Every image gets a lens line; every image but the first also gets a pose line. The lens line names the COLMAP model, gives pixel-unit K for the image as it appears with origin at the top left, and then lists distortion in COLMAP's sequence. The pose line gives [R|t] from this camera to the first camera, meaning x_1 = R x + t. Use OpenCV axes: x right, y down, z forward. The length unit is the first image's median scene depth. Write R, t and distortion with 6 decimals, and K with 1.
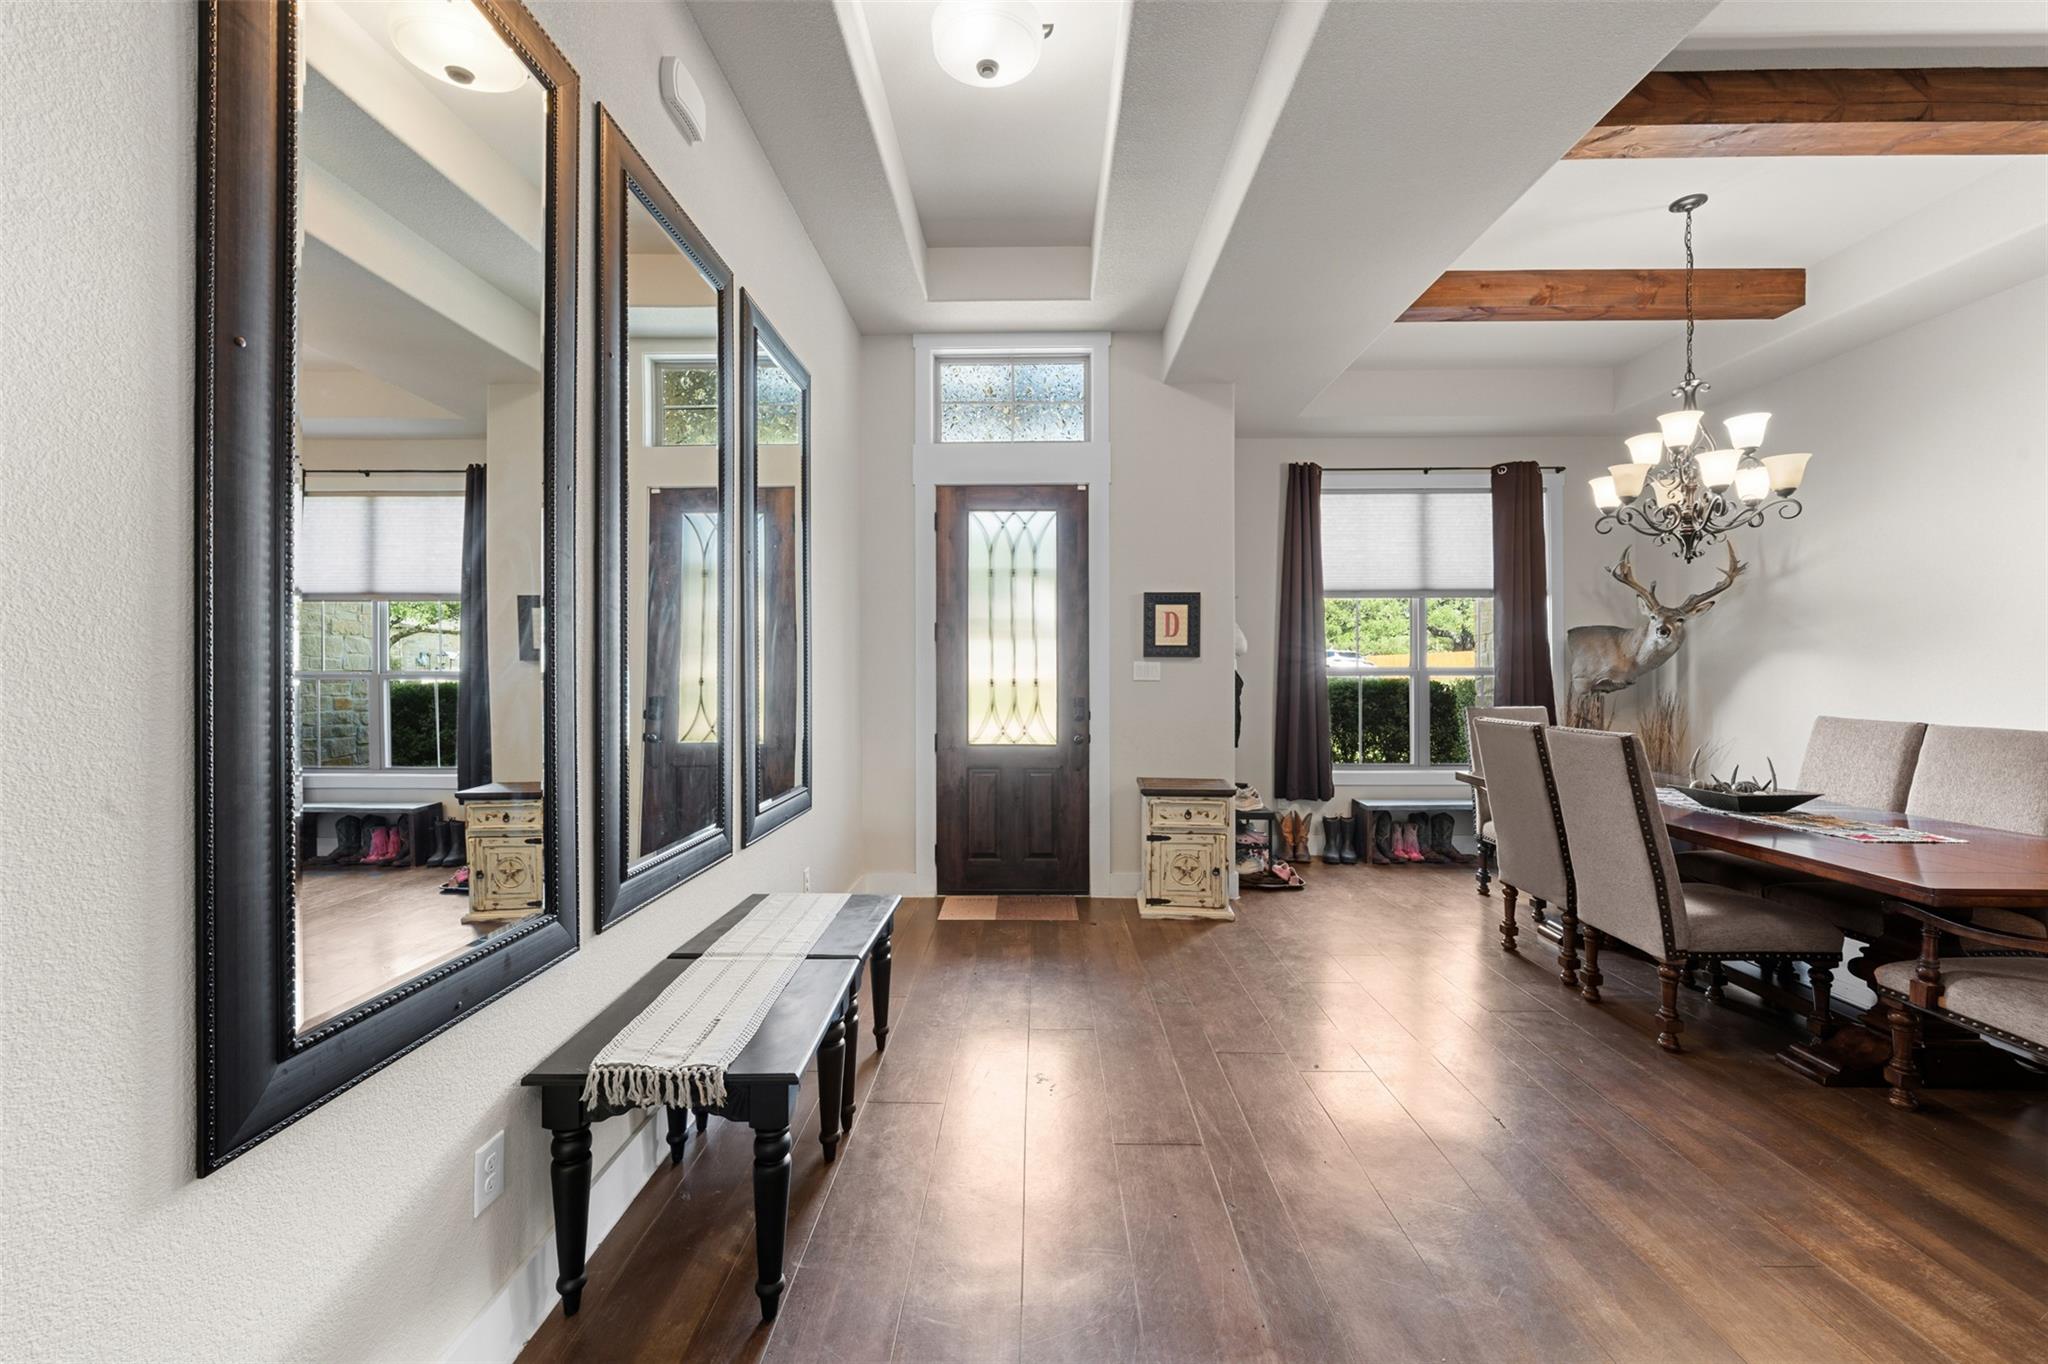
lens RADIAL K [[823.5, 0, 1025.1], [0, 823.5, 671.8], [0, 0, 1]] dist [-0.002040, -0.000925]
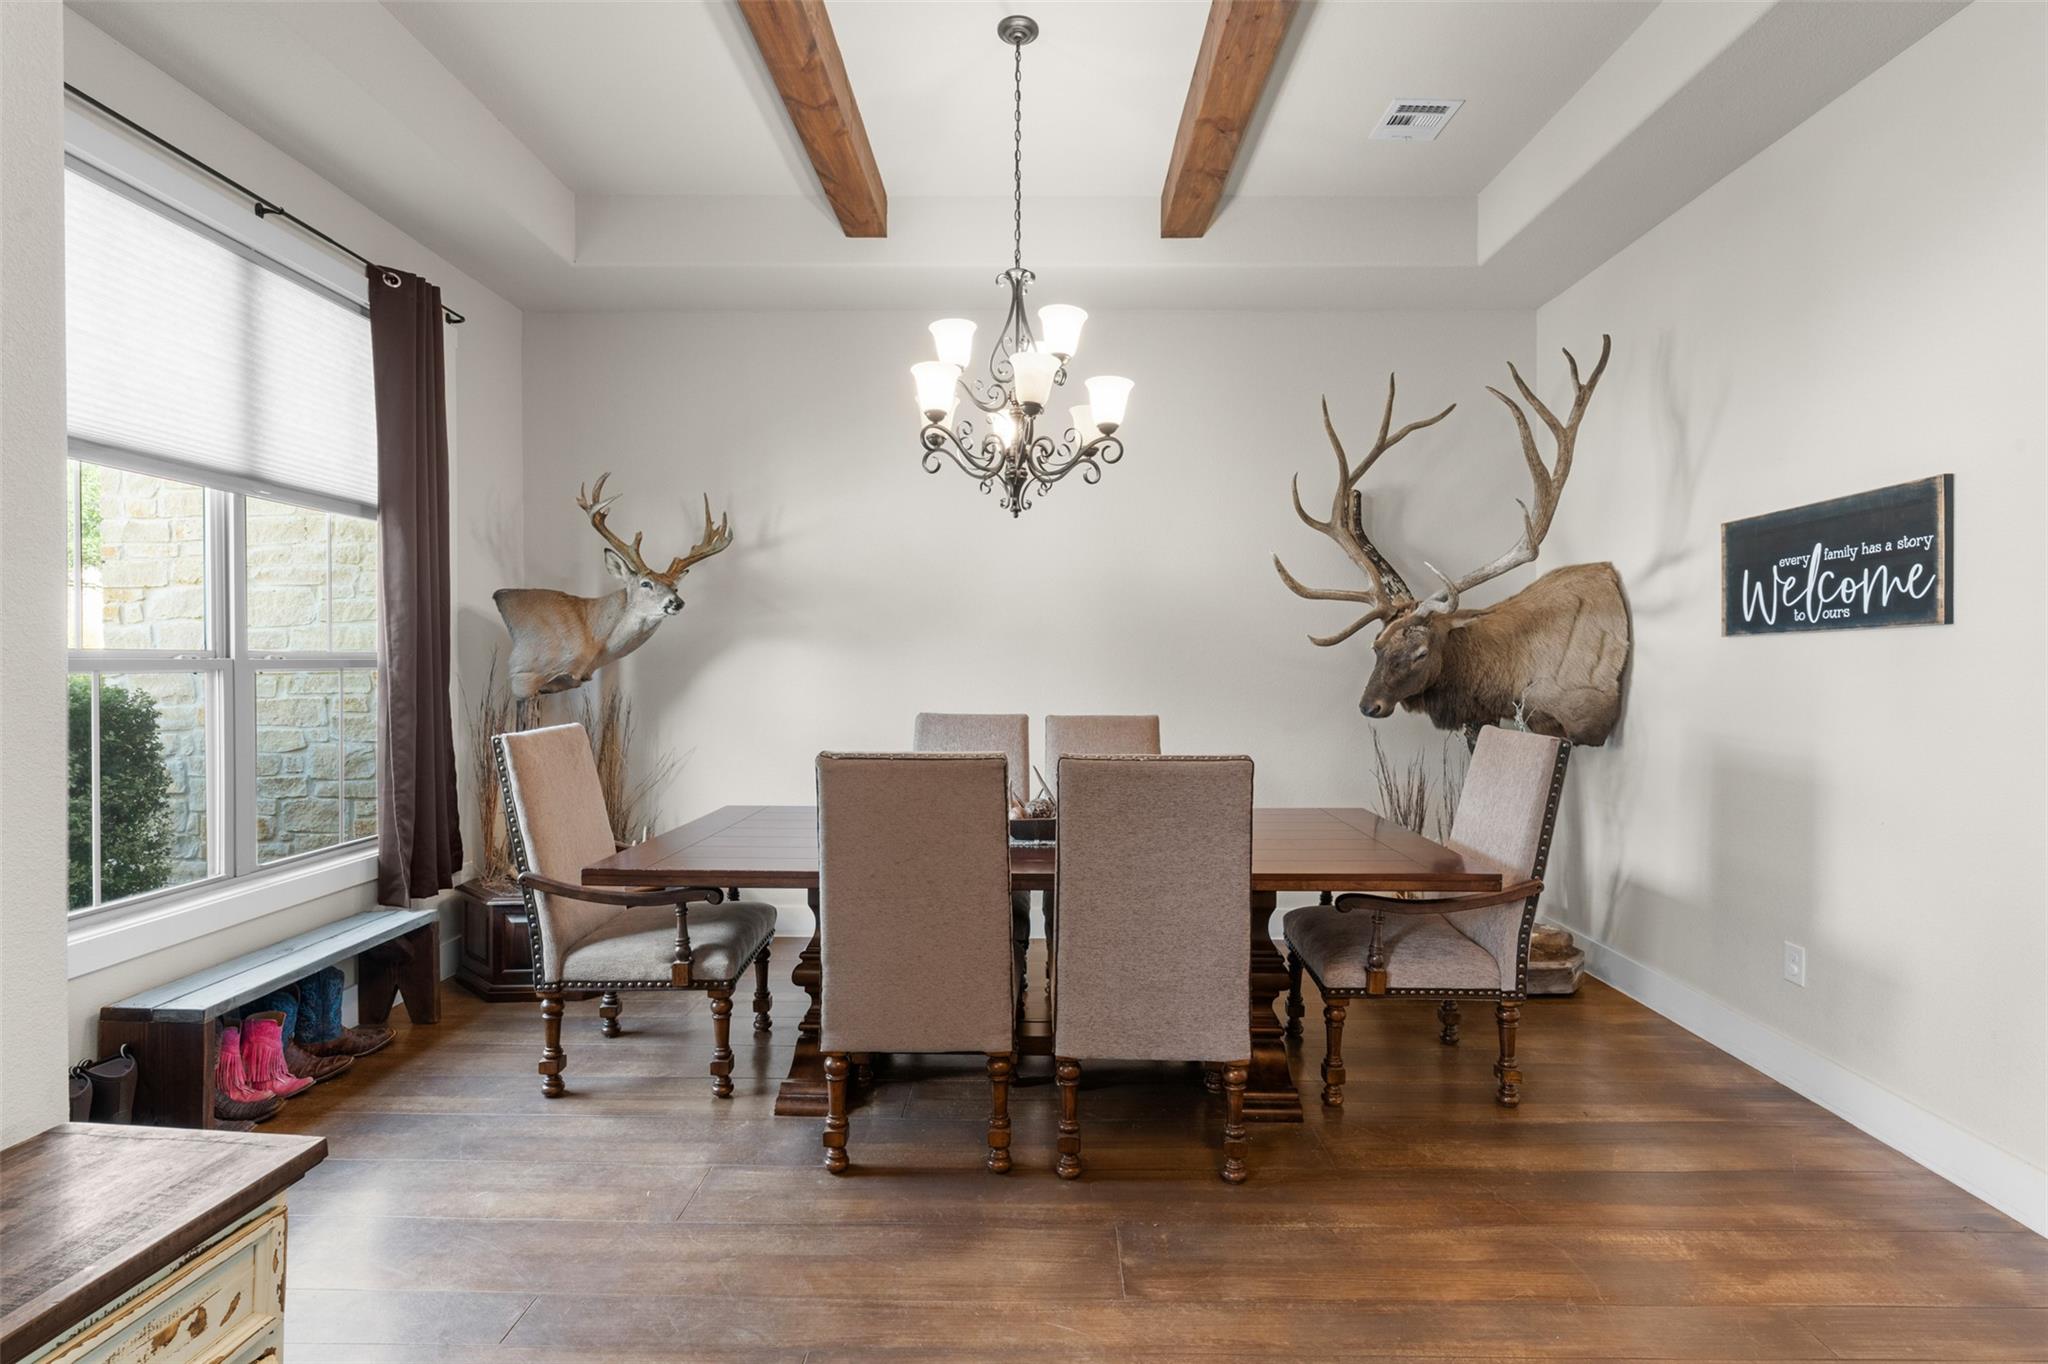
lens RADIAL K [[930.8, 0, 1026.2], [0, 930.8, 677.4], [0, 0, 1]] dist [0.003192, 0.000373]
pose [[-0.000647, -0.019831, 0.999803, -0.022207], [0.001248, 0.999803, 0.019832, -0.002917], [-0.999999, 0.001261, -0.000622, 0.647843]]
